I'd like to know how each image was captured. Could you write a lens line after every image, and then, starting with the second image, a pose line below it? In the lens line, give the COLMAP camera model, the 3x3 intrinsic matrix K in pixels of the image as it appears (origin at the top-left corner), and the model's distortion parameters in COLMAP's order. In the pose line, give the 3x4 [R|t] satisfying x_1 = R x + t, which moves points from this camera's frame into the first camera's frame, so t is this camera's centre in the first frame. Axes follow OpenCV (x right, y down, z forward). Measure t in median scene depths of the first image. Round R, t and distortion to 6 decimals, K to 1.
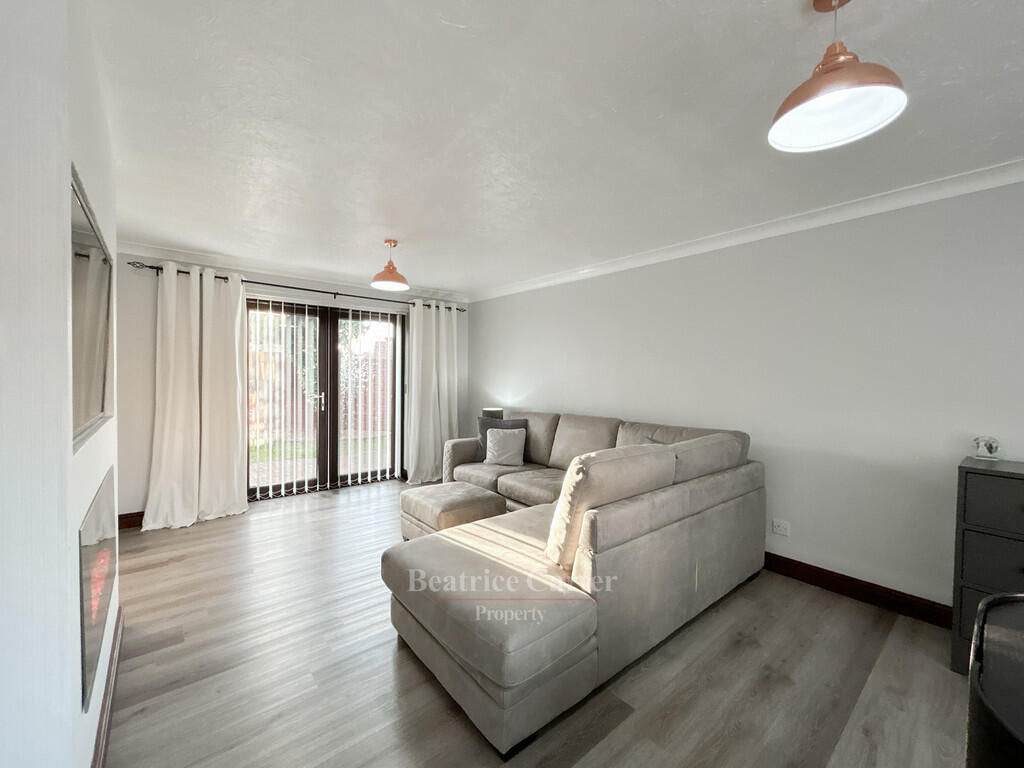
lens RADIAL K [[412.3, 0, 512.0], [0, 412.3, 384.0], [0, 0, 1]] dist [0.000573, 0.000257]
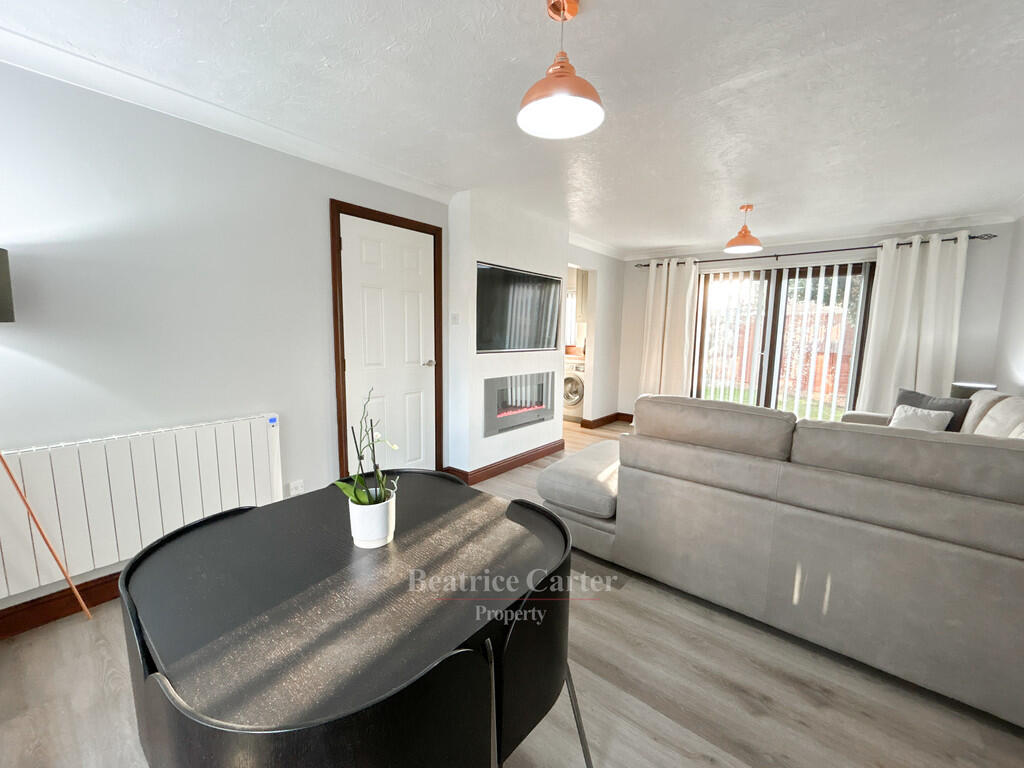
lens RADIAL K [[412.3, 0, 512.0], [0, 412.3, 384.0], [0, 0, 1]] dist [0.000573, 0.000257]
pose [[0.189414, 0.118210, -0.974756, 0.604483], [-0.030878, 0.992953, 0.114417, 0.006223], [0.981412, 0.008426, 0.191730, 0.178322]]
